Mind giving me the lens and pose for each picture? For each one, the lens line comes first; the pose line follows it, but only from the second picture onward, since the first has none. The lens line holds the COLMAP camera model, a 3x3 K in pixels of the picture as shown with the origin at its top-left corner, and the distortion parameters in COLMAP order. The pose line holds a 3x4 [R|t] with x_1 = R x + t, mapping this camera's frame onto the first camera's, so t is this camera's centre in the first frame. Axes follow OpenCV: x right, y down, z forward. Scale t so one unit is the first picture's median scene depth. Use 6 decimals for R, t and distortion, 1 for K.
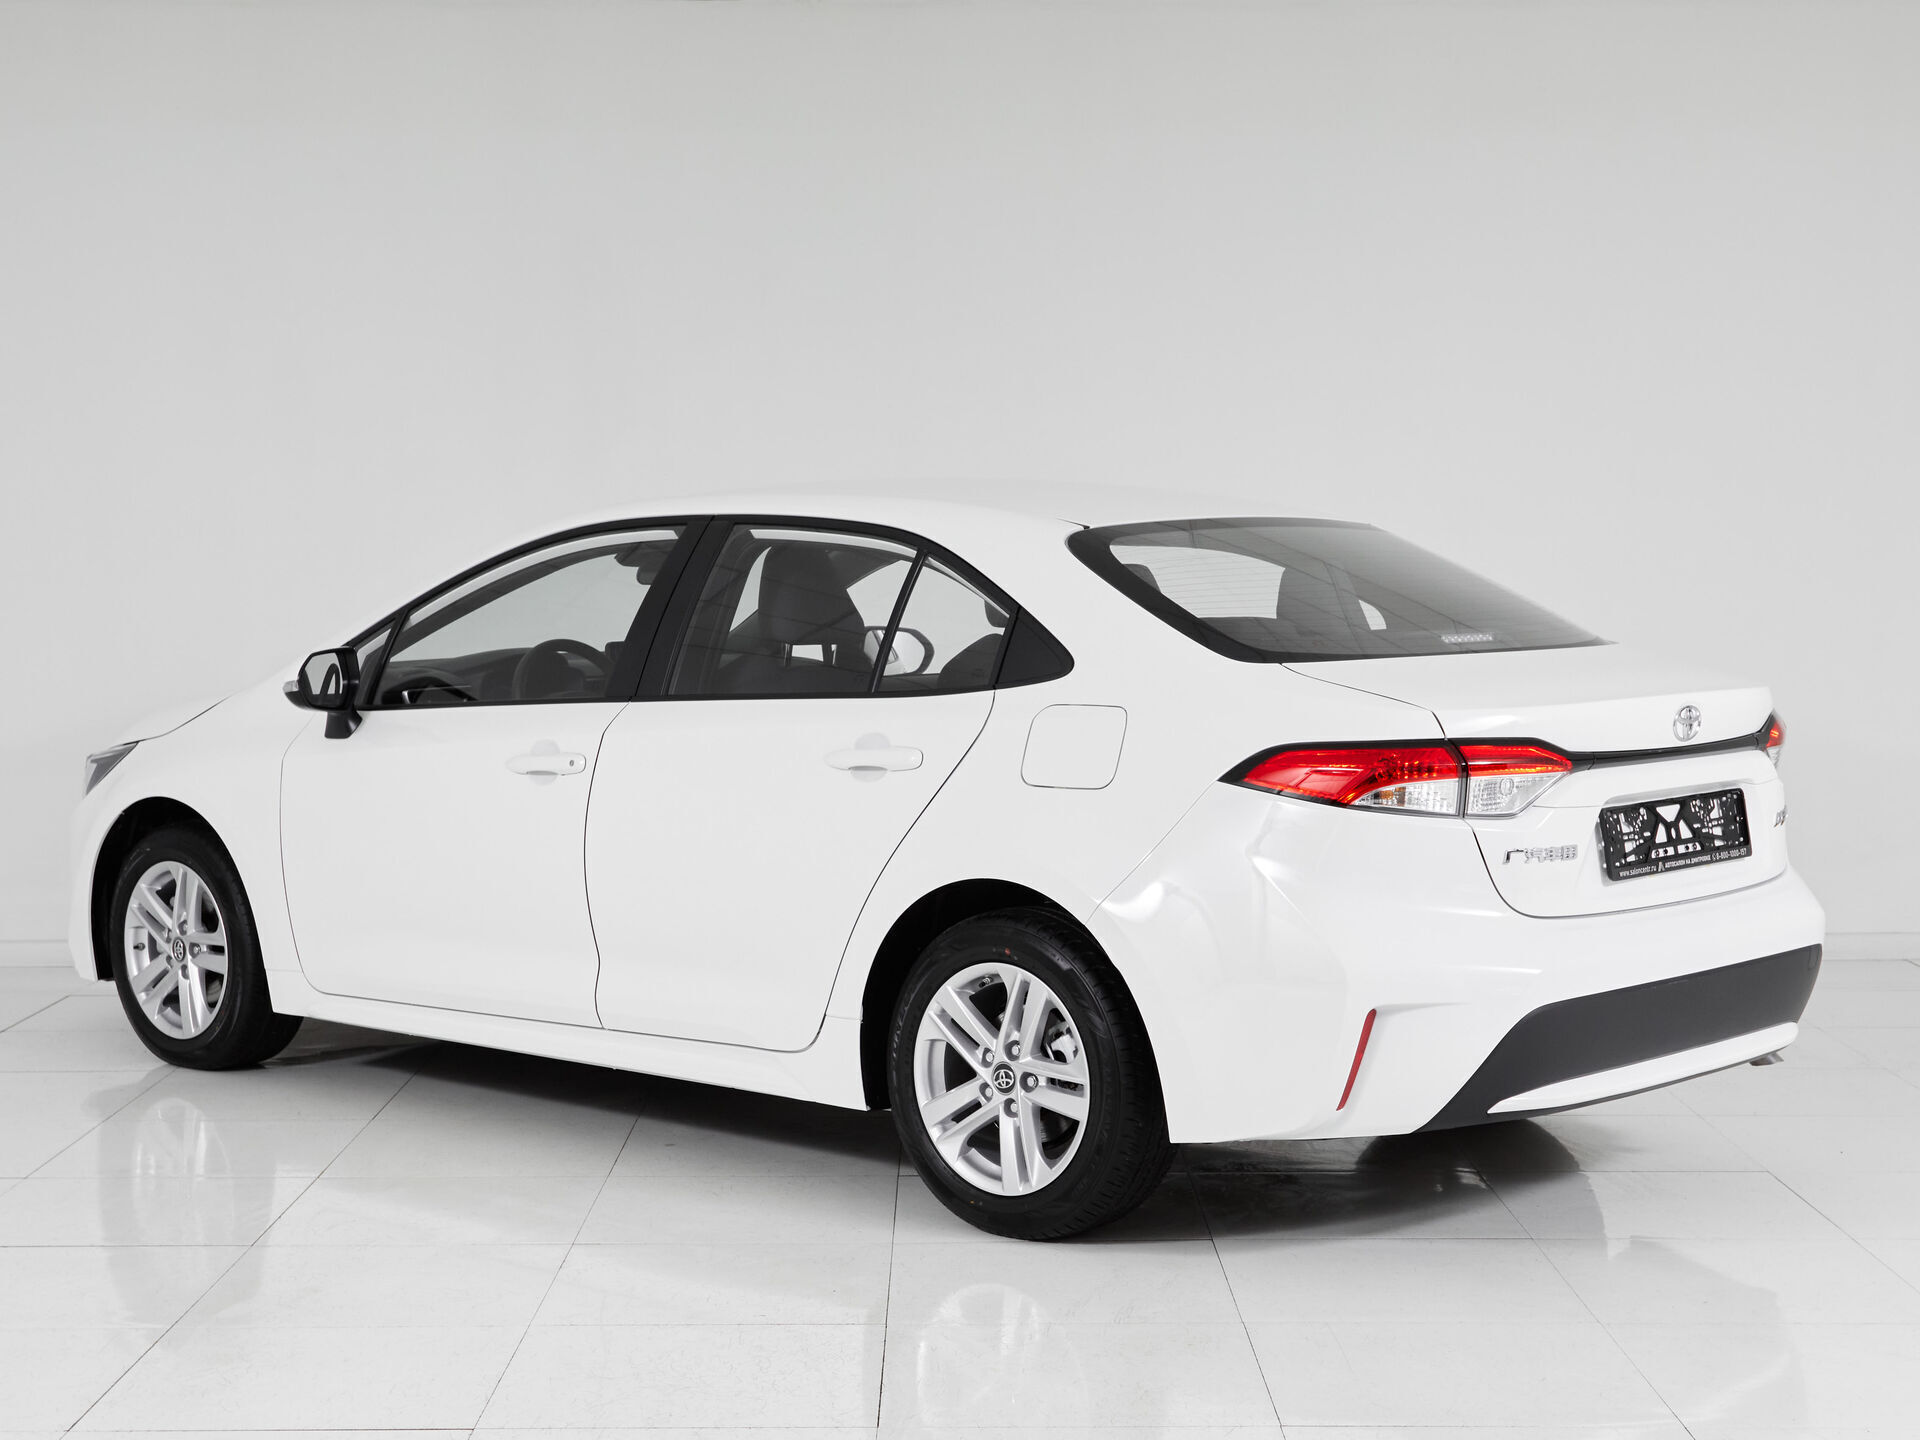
lens RADIAL K [[2136.5, 0, 960.0], [0, 2136.5, 720.0], [0, 0, 1]] dist [-0.156917, -0.000831]
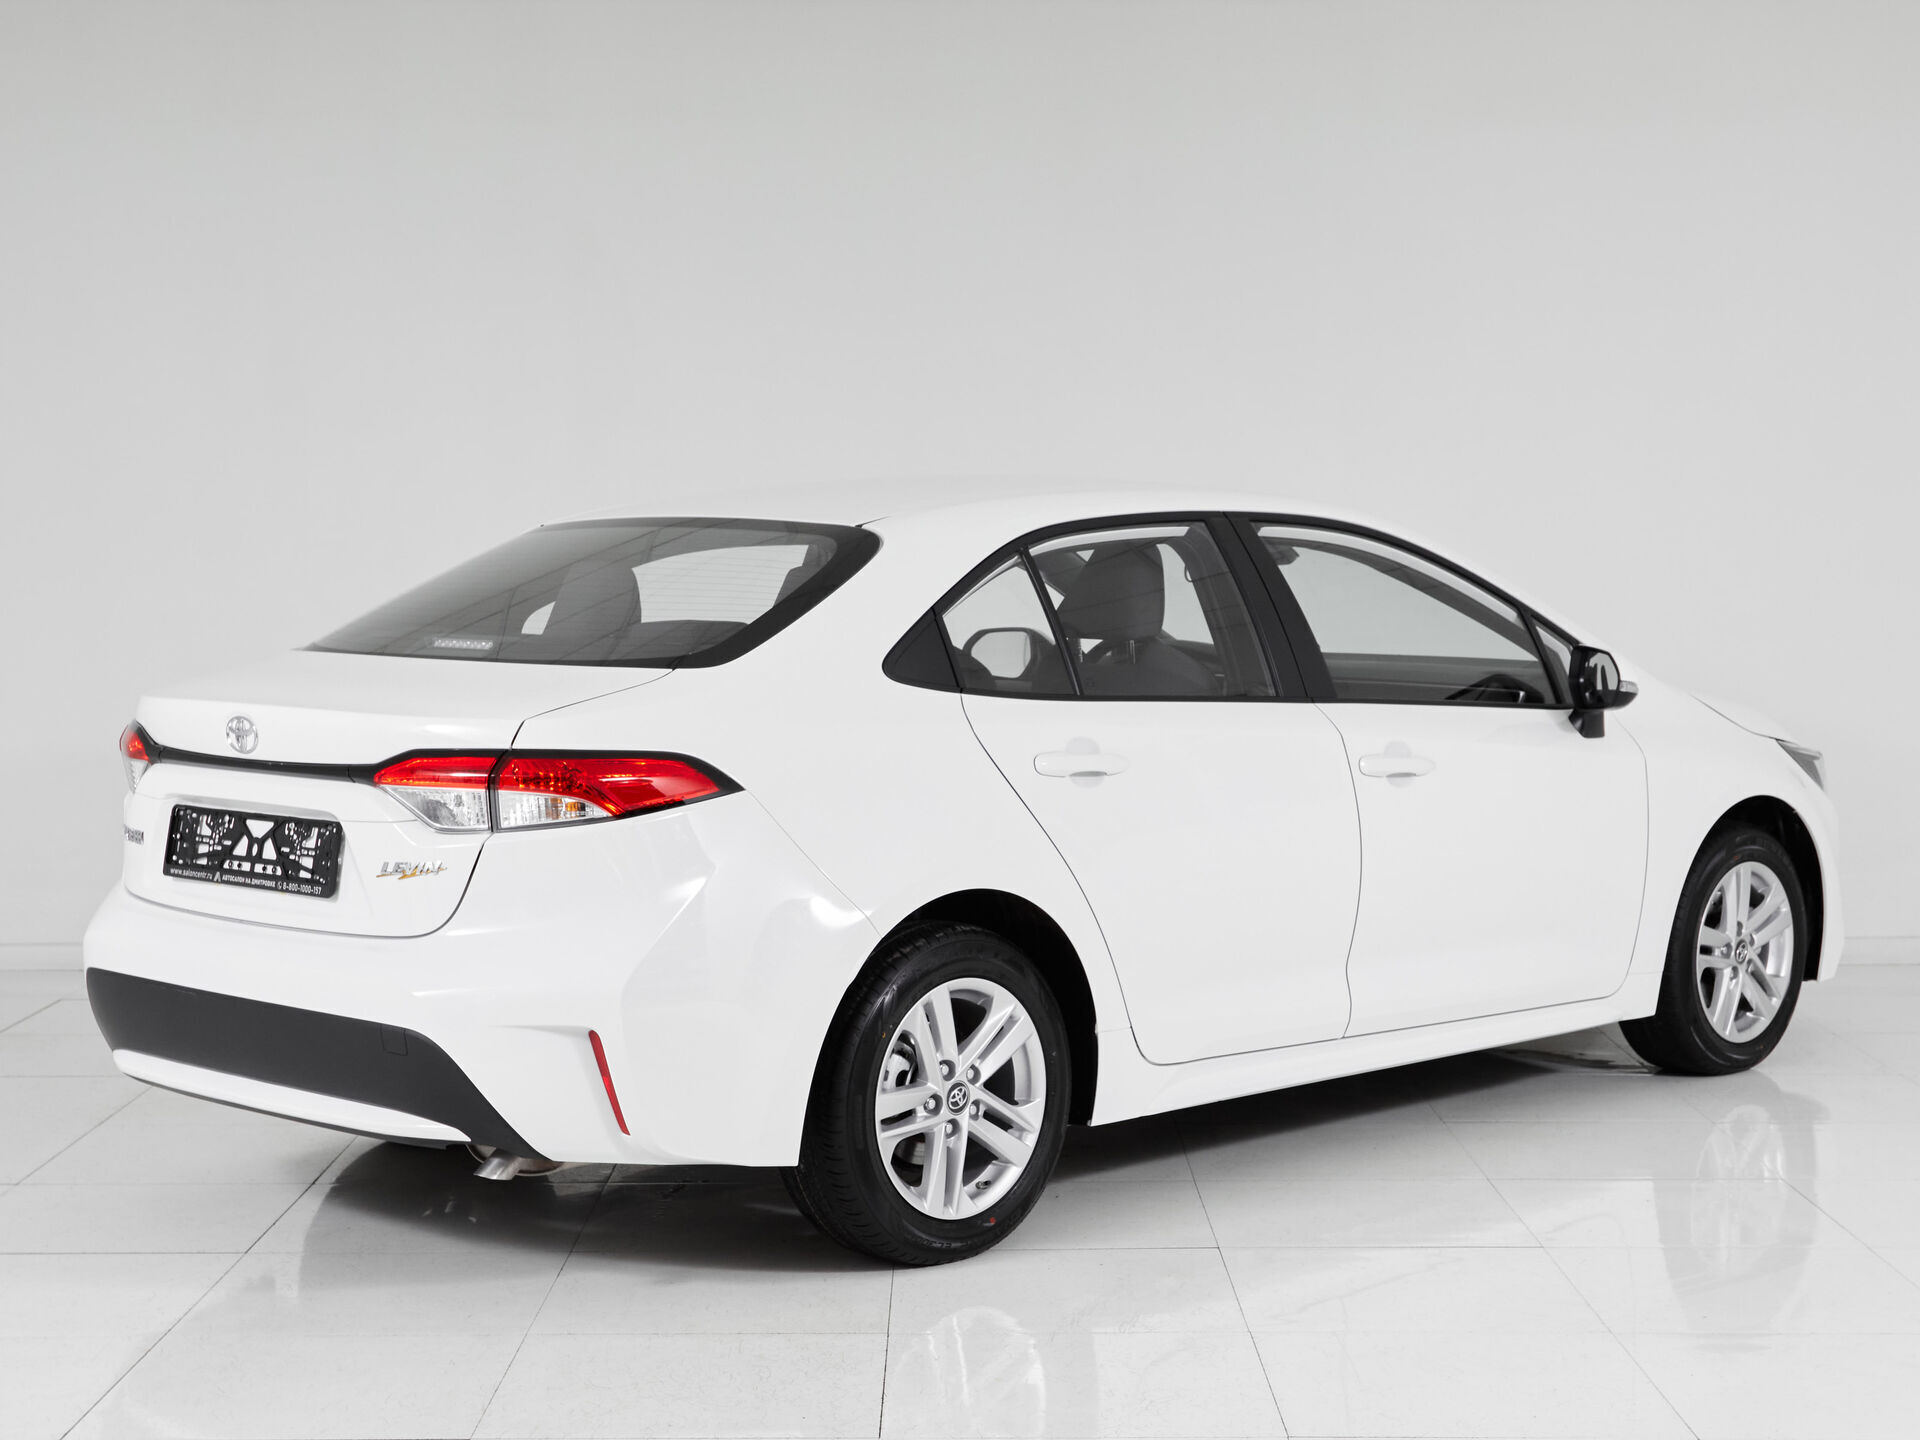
lens RADIAL K [[2166.7, 0, 960.0], [0, 2166.7, 720.0], [0, 0, 1]] dist [-0.005061, -0.006482]
pose [[0.302354, 0.086423, -0.949270, 1.343125], [-0.081867, 0.994556, 0.064471, -0.092857], [0.949674, 0.058220, 0.307783, 0.979499]]
